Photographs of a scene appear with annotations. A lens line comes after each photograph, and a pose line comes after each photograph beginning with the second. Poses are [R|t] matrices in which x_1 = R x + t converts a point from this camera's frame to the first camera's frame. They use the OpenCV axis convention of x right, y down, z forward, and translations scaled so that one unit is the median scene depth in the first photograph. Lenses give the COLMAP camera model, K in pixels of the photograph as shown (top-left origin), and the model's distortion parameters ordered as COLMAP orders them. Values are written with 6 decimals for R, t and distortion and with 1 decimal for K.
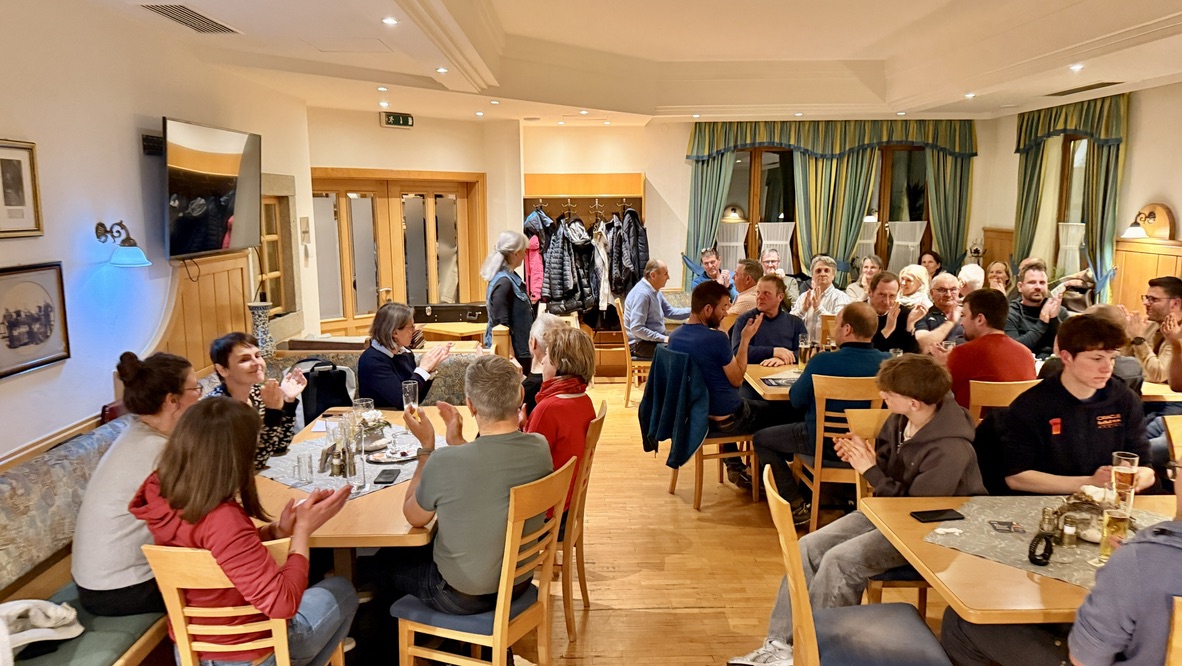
lens RADIAL K [[821.2, 0, 586.1], [0, 821.2, 340.3], [0, 0, 1]] dist [0.096411, -0.145262]
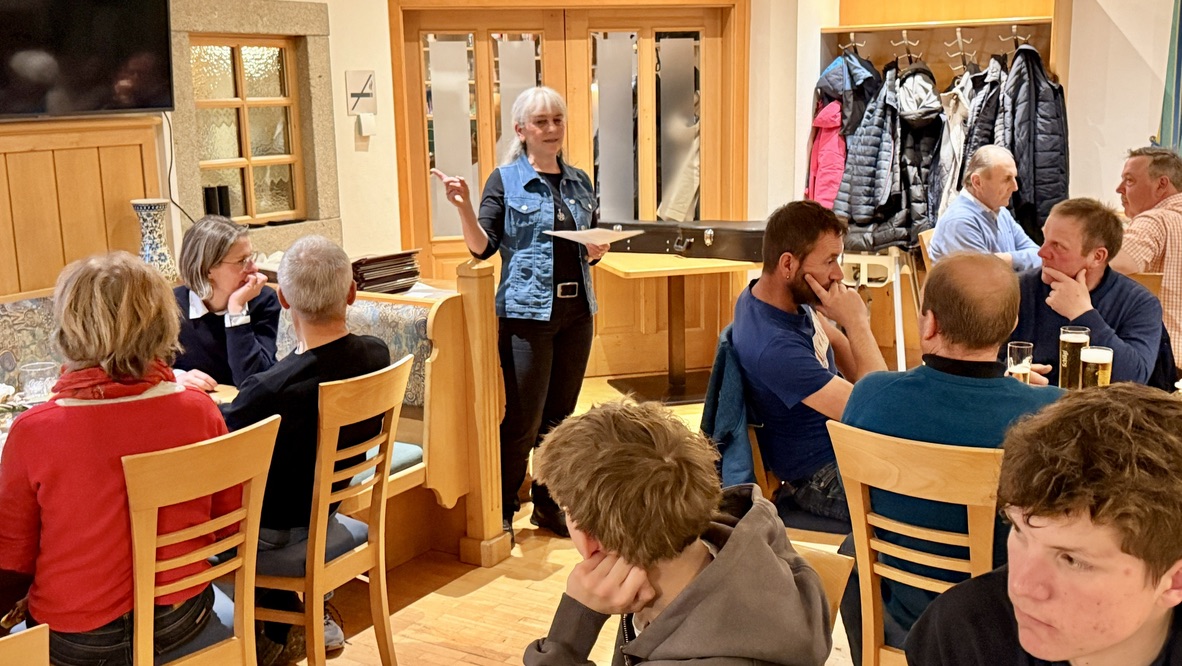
lens RADIAL K [[1260.3, 0, 590.6], [0, 1260.3, 330.5], [0, 0, 1]] dist [0.188093, -0.438338]
pose [[0.844178, 0.092805, -0.527968, 0.258144], [-0.071572, 0.995595, 0.060566, -0.017336], [0.531264, -0.013341, 0.847102, 0.203958]]
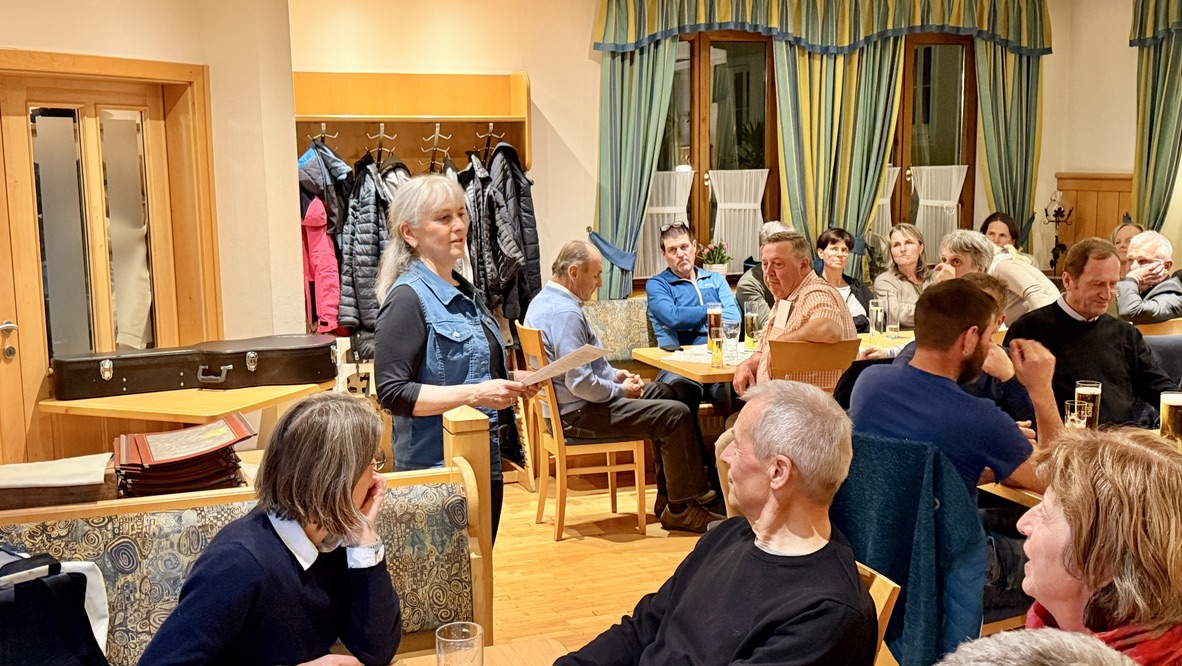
lens RADIAL K [[1260.3, 0, 590.6], [0, 1260.3, 330.5], [0, 0, 1]] dist [0.188093, -0.438338]
pose [[0.945588, -0.051263, 0.321302, -0.153785], [0.060917, 0.997941, -0.020059, -0.024994], [-0.319612, 0.038541, 0.946764, 0.244254]]
